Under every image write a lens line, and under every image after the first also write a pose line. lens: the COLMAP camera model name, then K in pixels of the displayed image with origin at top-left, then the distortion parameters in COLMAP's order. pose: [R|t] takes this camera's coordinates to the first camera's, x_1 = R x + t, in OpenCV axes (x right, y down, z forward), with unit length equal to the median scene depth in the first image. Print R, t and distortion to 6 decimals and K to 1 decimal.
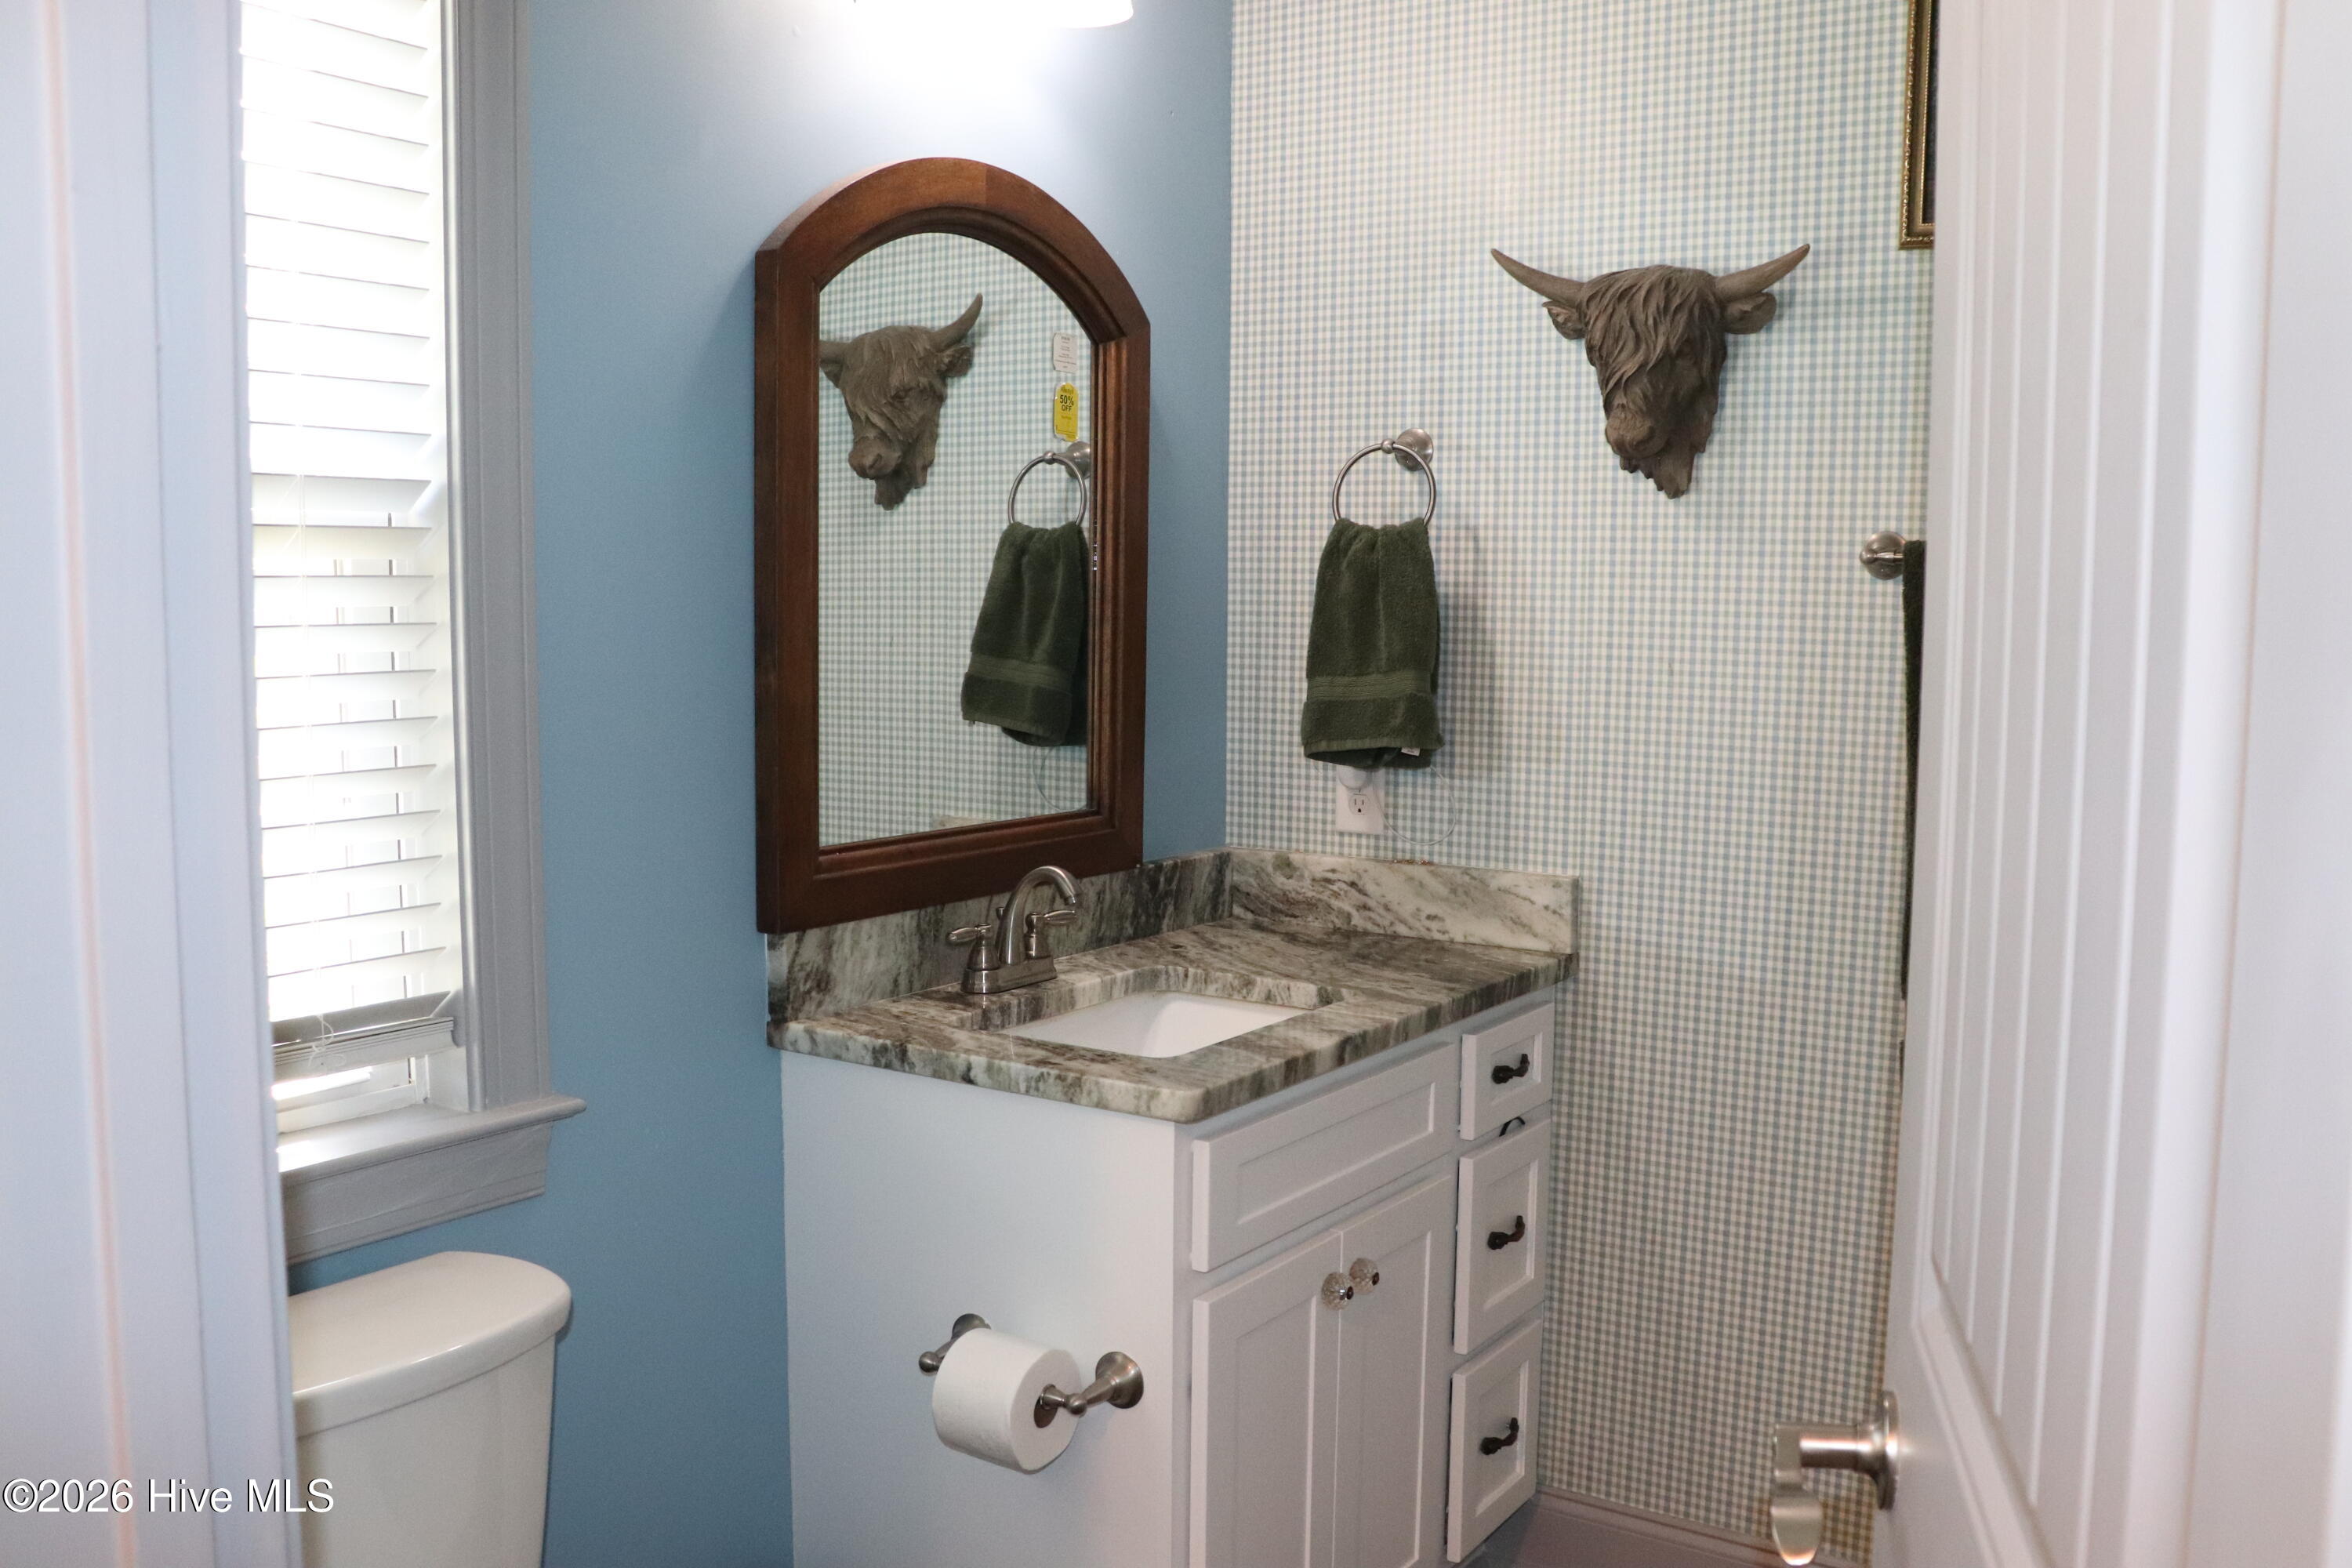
lens RADIAL K [[2012.6, 0, 1184.1], [0, 2012.6, 808.3], [0, 0, 1]] dist [-0.167678, 0.171455]
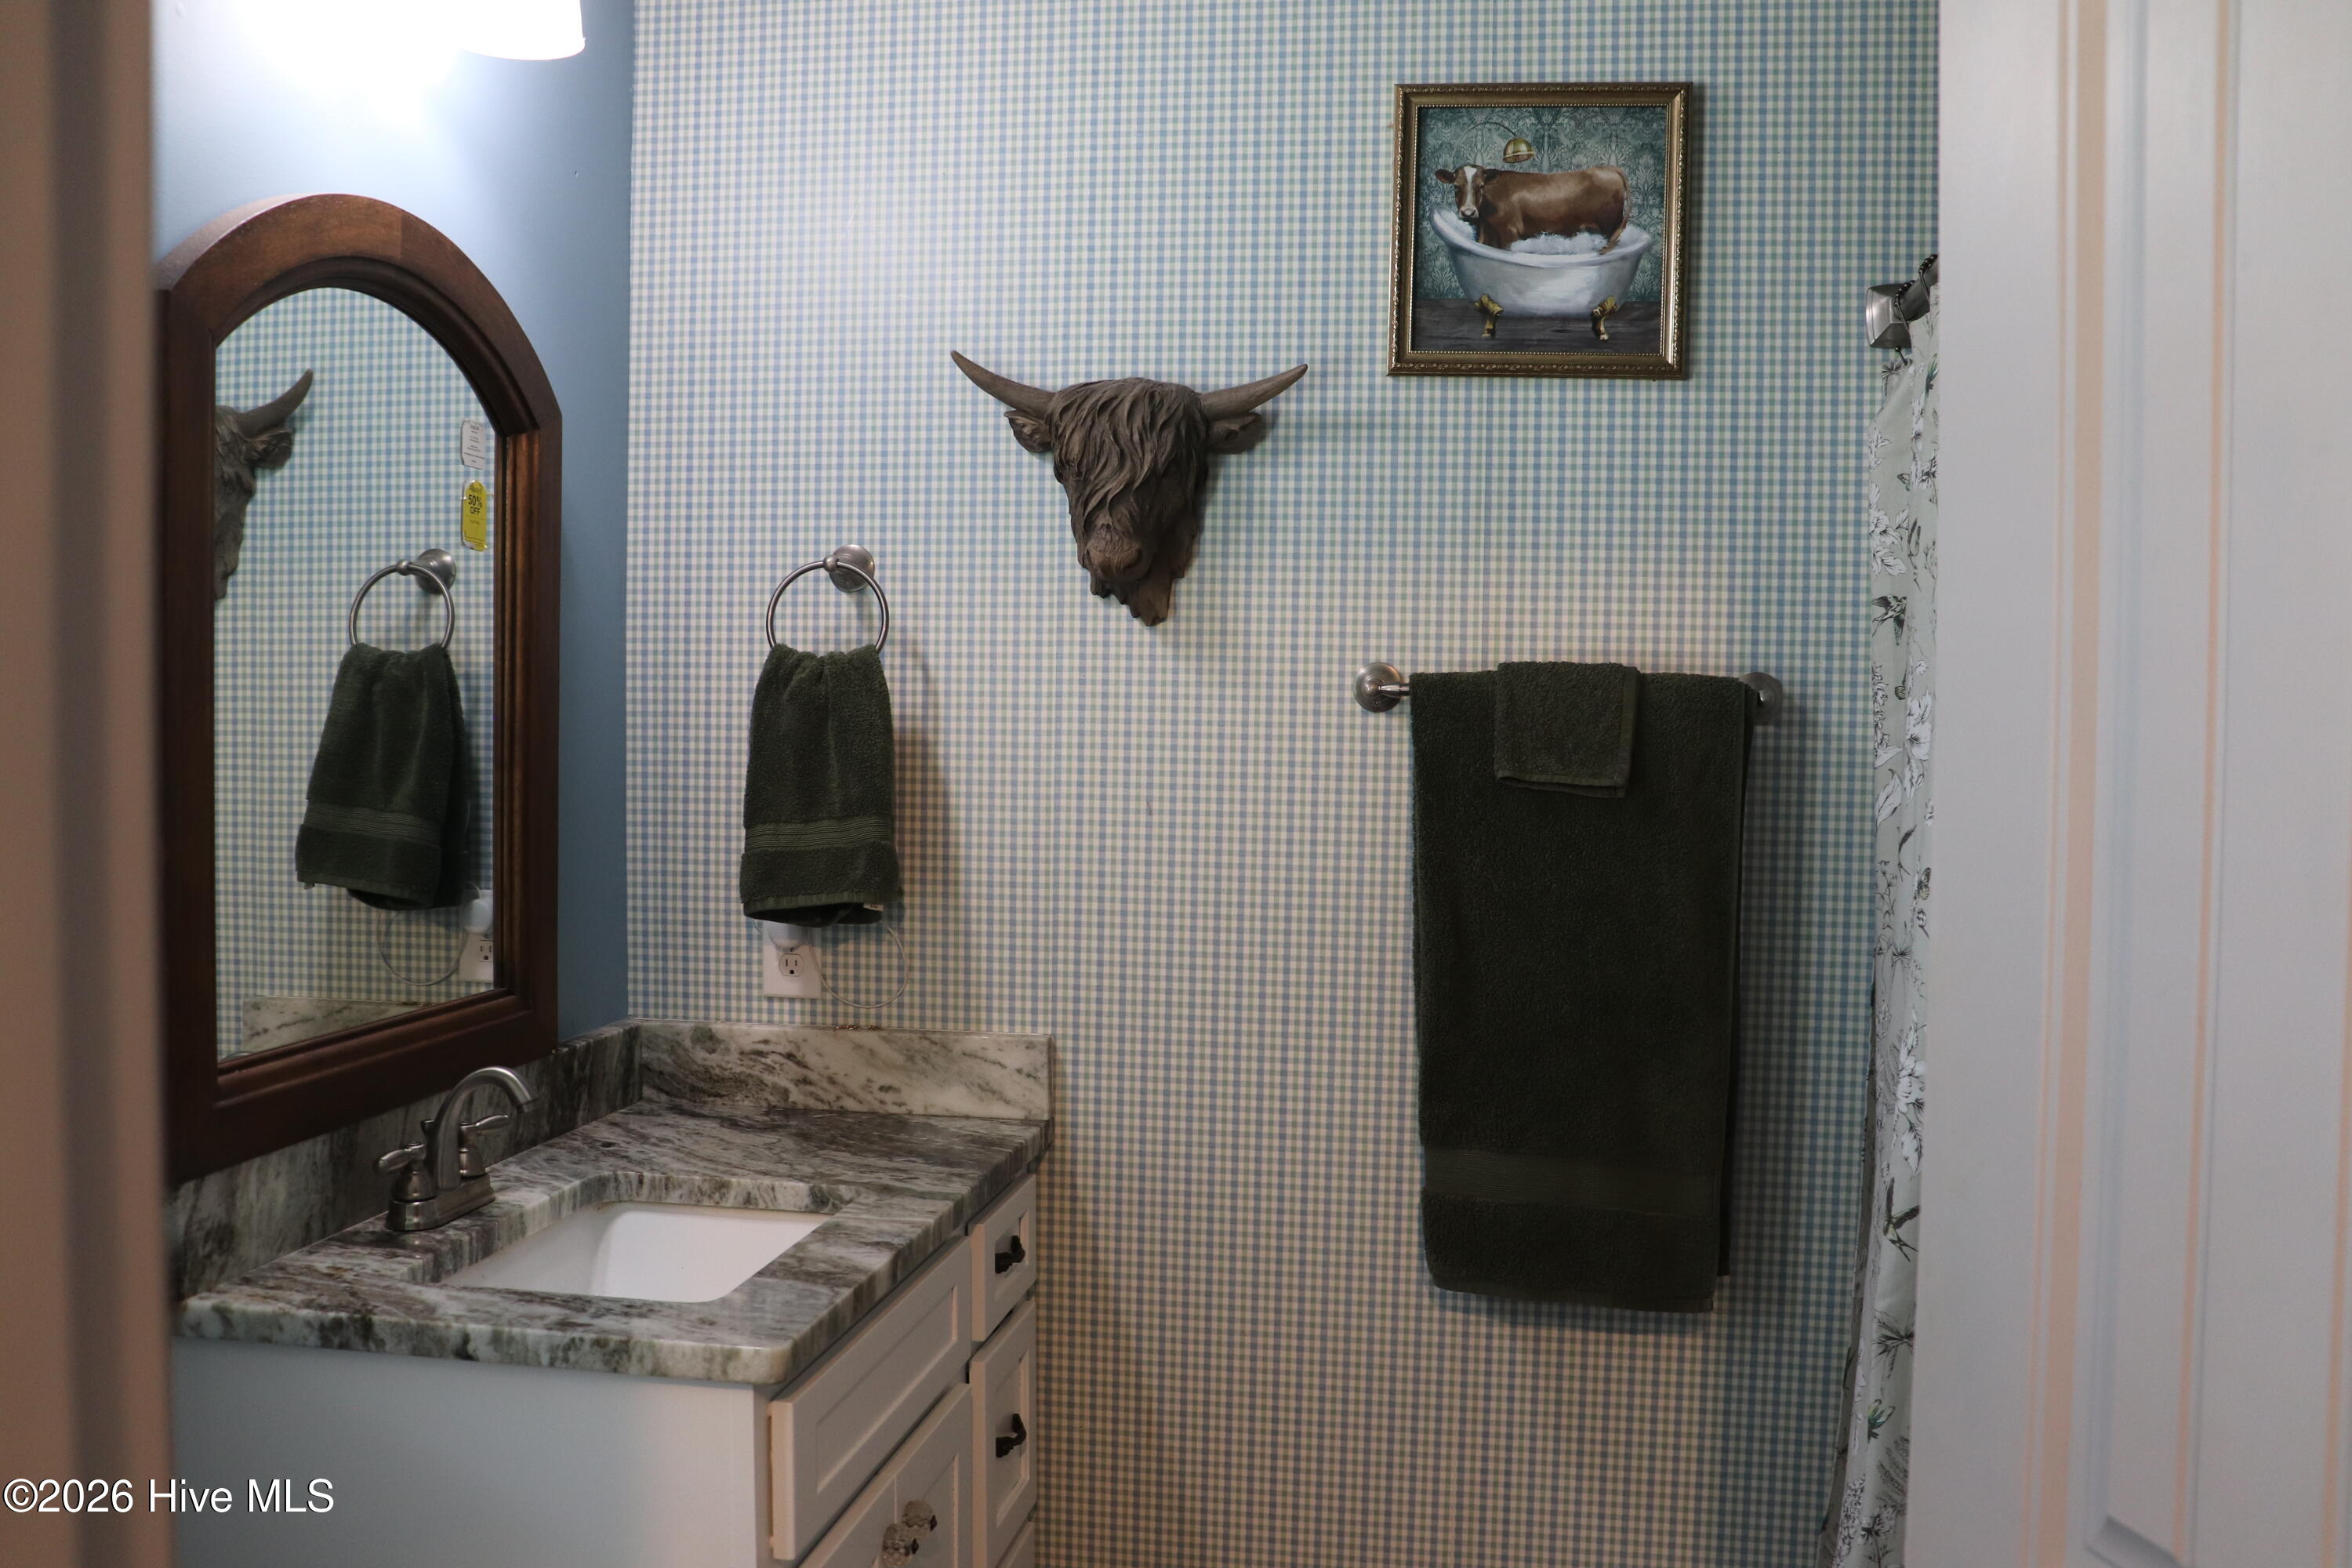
lens RADIAL K [[2012.6, 0, 1184.1], [0, 2012.6, 808.3], [0, 0, 1]] dist [-0.167678, 0.171455]
pose [[0.910654, -0.018625, 0.412750, -0.129479], [0.041421, 0.998066, -0.046350, -0.025253], [-0.411089, 0.059306, 0.909664, 0.134728]]
